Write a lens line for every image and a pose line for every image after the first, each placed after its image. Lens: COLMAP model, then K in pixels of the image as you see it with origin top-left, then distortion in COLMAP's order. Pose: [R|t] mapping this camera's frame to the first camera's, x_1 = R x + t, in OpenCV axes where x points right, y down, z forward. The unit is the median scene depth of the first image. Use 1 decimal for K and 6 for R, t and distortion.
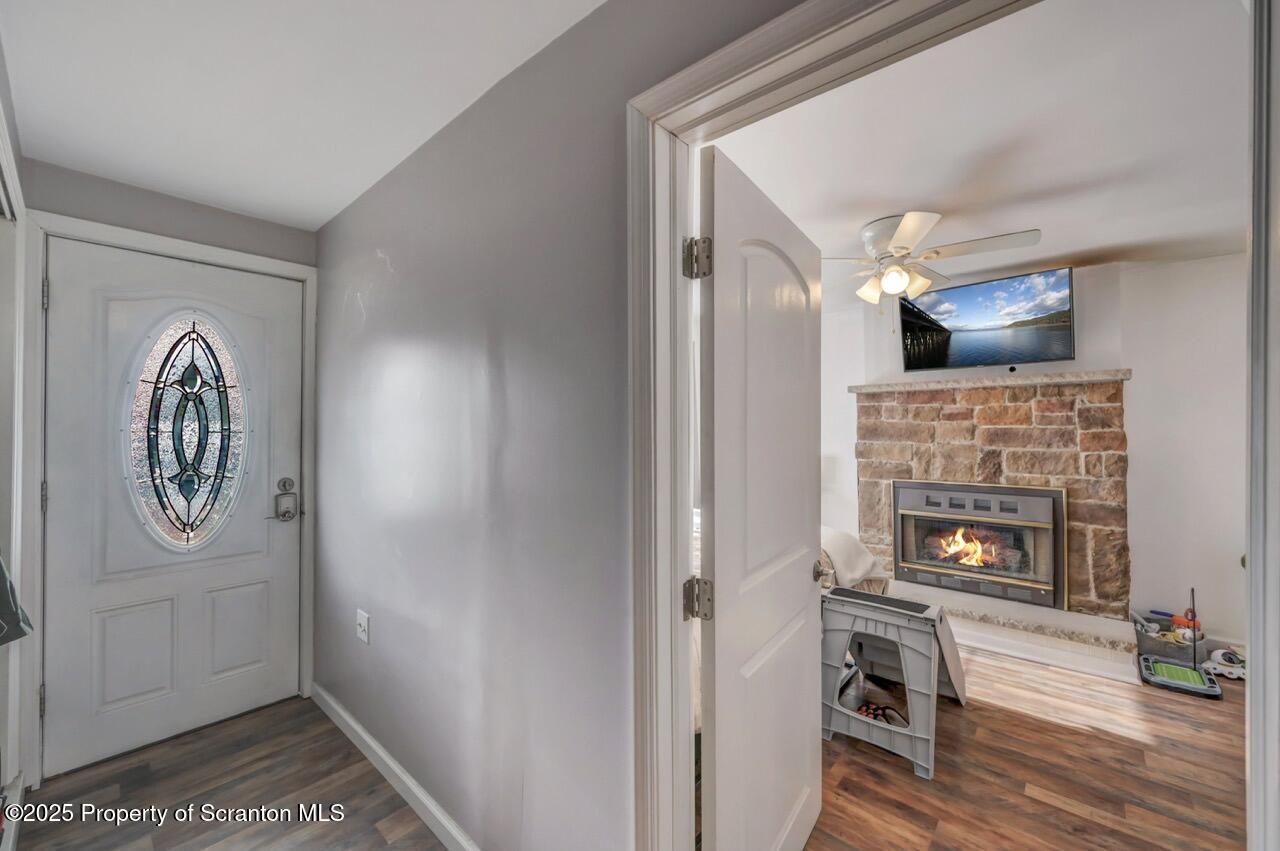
lens RADIAL K [[509.4, 0, 640.0], [0, 509.4, 425.5], [0, 0, 1]] dist [-0.002362, -0.000177]
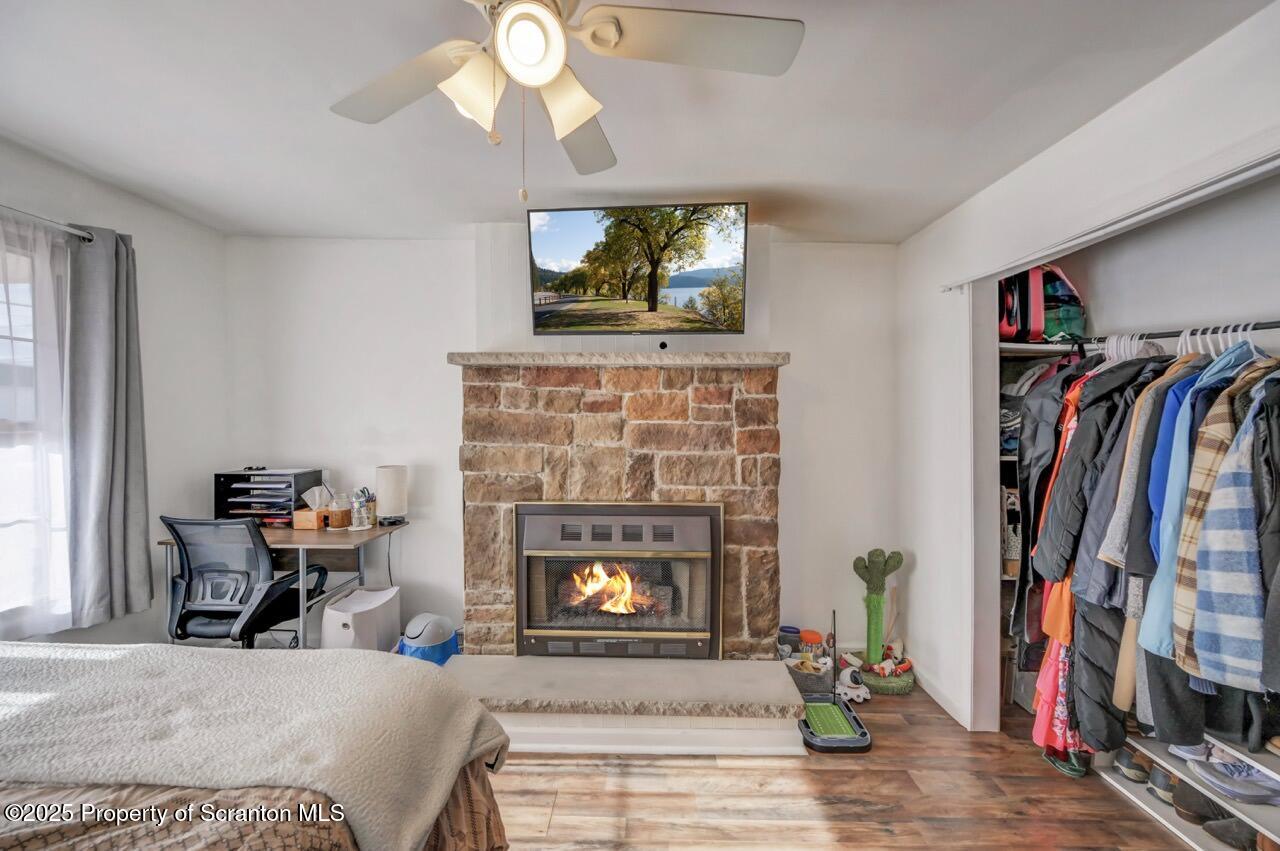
lens RADIAL K [[509.4, 0, 640.0], [0, 509.4, 425.5], [0, 0, 1]] dist [-0.002362, -0.000177]
pose [[0.760939, 0.000148, 0.648824, 0.233123], [-0.013905, 0.999774, 0.016079, -0.004211], [-0.648675, -0.021257, 0.760769, 0.481138]]
